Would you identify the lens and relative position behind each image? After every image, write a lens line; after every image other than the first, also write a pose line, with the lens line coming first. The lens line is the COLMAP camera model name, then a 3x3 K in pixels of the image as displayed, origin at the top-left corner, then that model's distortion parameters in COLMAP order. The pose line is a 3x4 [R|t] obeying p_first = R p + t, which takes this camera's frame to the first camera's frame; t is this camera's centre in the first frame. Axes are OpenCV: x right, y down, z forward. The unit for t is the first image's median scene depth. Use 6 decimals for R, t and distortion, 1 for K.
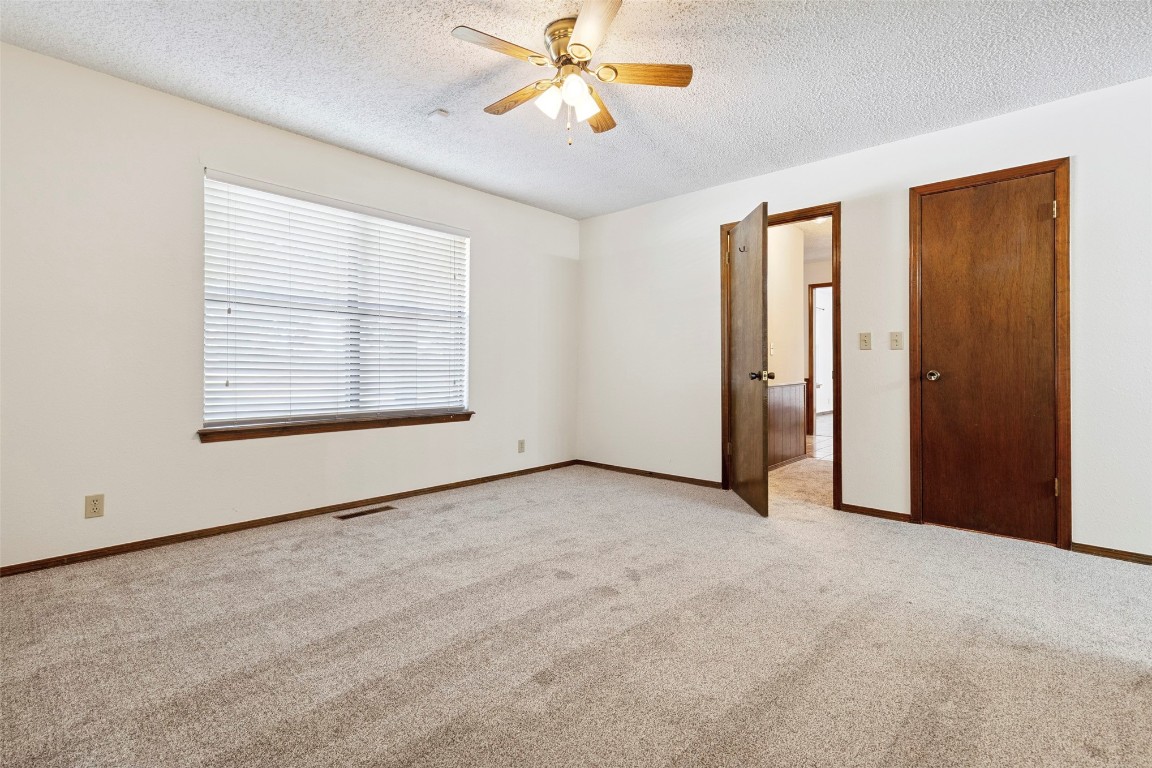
lens RADIAL K [[520.9, 0, 575.5], [0, 520.9, 372.6], [0, 0, 1]] dist [0.005682, -0.000863]
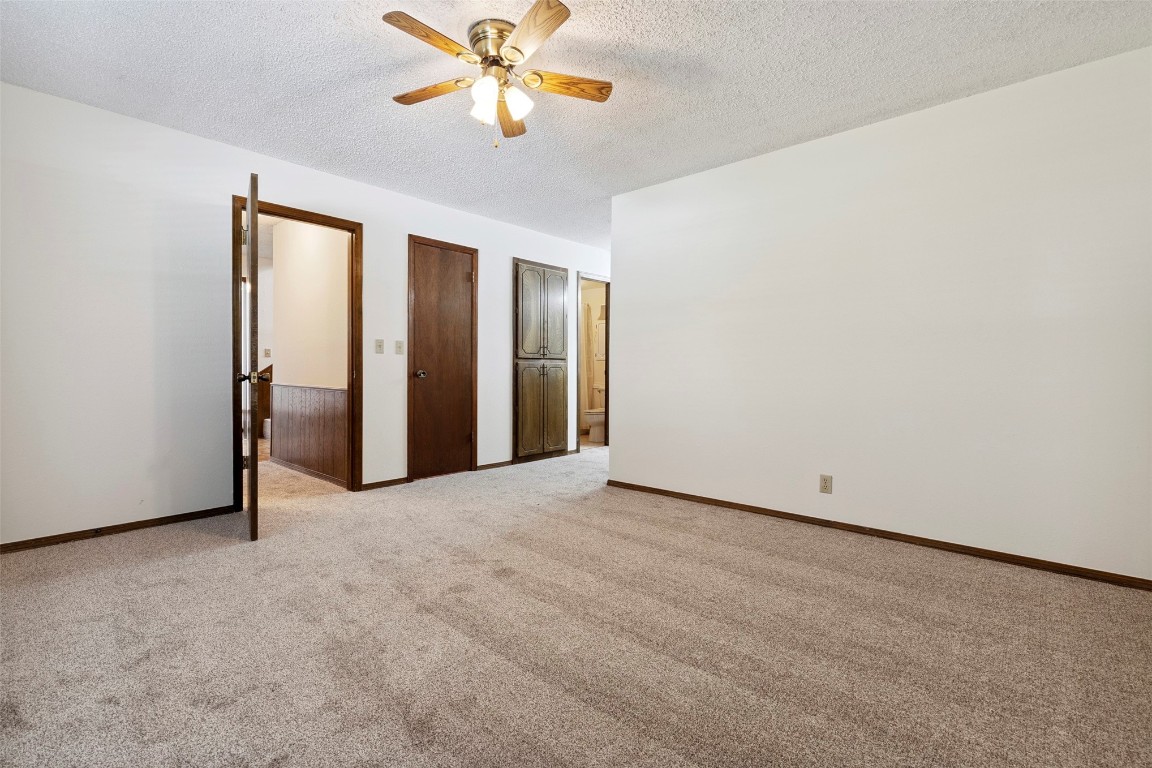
lens RADIAL K [[520.9, 0, 579.3], [0, 520.9, 381.4], [0, 0, 1]] dist [0.005682, -0.000863]
pose [[-0.022872, -0.027822, 0.999351, -0.715452], [0.001512, 0.999611, 0.027864, -0.011960], [-0.999737, 0.002148, -0.022821, 0.593699]]
